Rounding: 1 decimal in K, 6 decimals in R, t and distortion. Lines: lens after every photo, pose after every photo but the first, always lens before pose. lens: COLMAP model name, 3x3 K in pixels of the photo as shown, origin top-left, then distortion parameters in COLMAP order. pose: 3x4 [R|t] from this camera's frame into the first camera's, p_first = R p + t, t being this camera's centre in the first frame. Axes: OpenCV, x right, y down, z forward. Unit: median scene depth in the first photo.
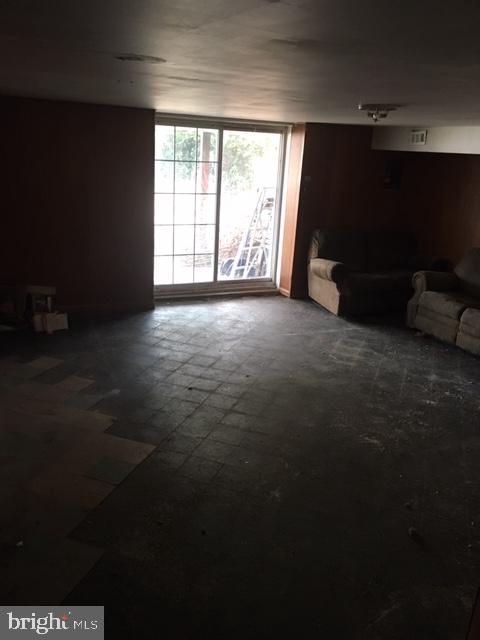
lens RADIAL K [[551.7, 0, 236.4], [0, 551.7, 321.6], [0, 0, 1]] dist [0.058120, -0.074696]
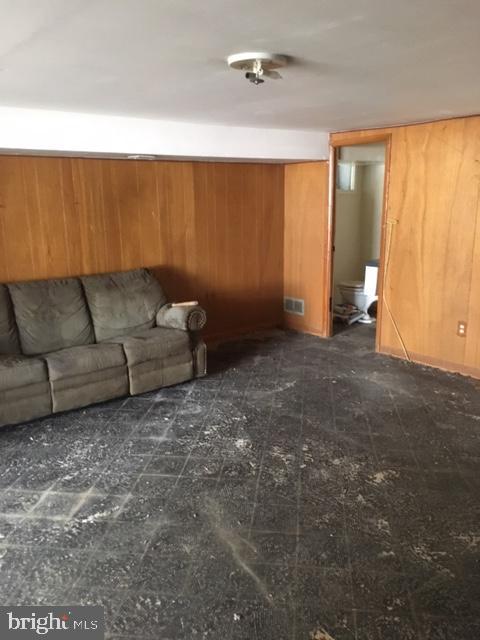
lens RADIAL K [[551.7, 0, 236.7], [0, 551.7, 318.0], [0, 0, 1]] dist [0.058120, -0.074696]
pose [[-0.219437, -0.273117, 0.936619, -0.329894], [0.298092, 0.895340, 0.330919, -0.264084], [-0.928972, 0.351814, -0.115057, 0.933726]]
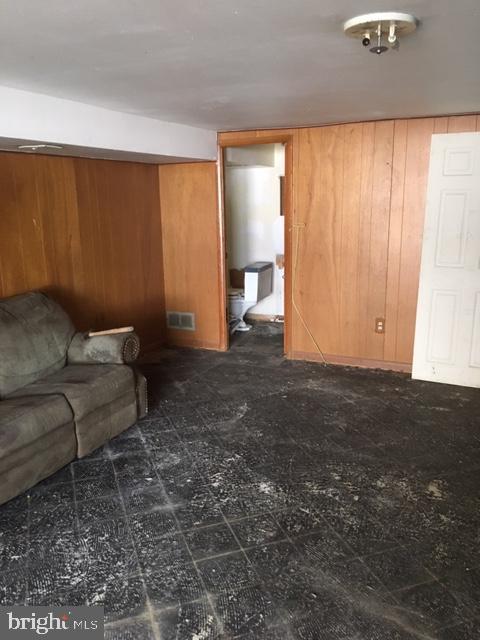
lens RADIAL K [[551.7, 0, 241.0], [0, 551.7, 319.3], [0, 0, 1]] dist [0.058120, -0.074696]
pose [[-0.641639, -0.214221, 0.736484, -0.085301], [0.213449, 0.872404, 0.439717, -0.313453], [-0.736708, 0.439342, -0.514043, 1.159513]]
